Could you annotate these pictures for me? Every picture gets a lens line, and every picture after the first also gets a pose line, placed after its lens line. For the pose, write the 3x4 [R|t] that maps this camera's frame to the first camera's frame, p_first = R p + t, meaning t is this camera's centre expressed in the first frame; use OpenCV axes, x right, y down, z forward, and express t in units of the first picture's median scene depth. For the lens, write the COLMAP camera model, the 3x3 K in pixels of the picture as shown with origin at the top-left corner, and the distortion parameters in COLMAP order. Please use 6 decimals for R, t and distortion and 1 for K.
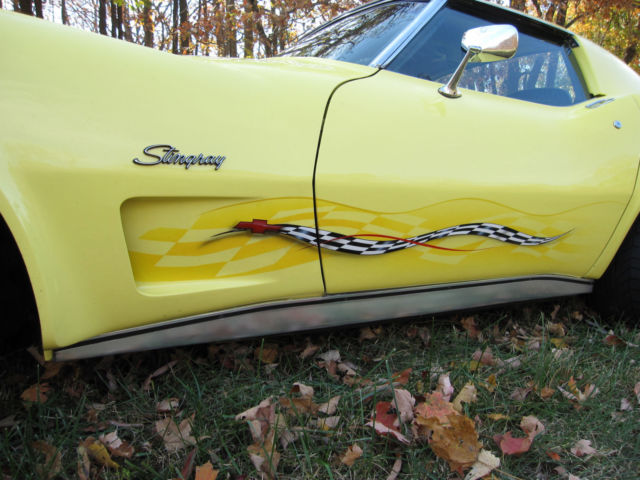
lens RADIAL K [[524.1, 0, 321.3], [0, 524.1, 240.8], [0, 0, 1]] dist [-0.038694, -0.001933]
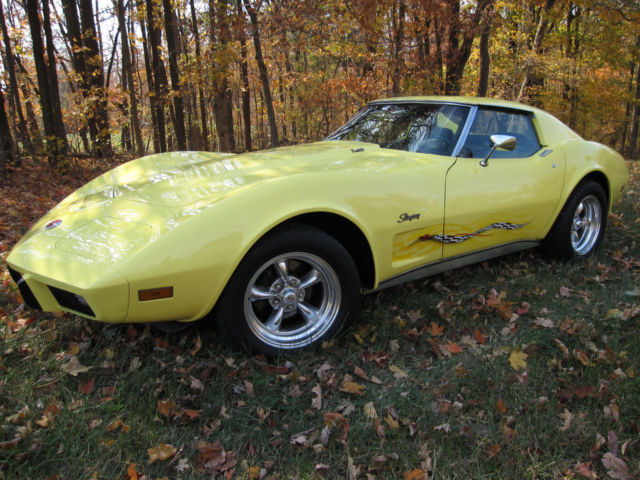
lens RADIAL K [[524.1, 0, 315.3], [0, 524.1, 243.2], [0, 0, 1]] dist [-0.038694, -0.001933]
pose [[0.990760, -0.056778, 0.123173, -0.887569], [0.038153, 0.988159, 0.148616, -0.363269], [-0.130152, -0.142543, 0.981194, -1.316518]]
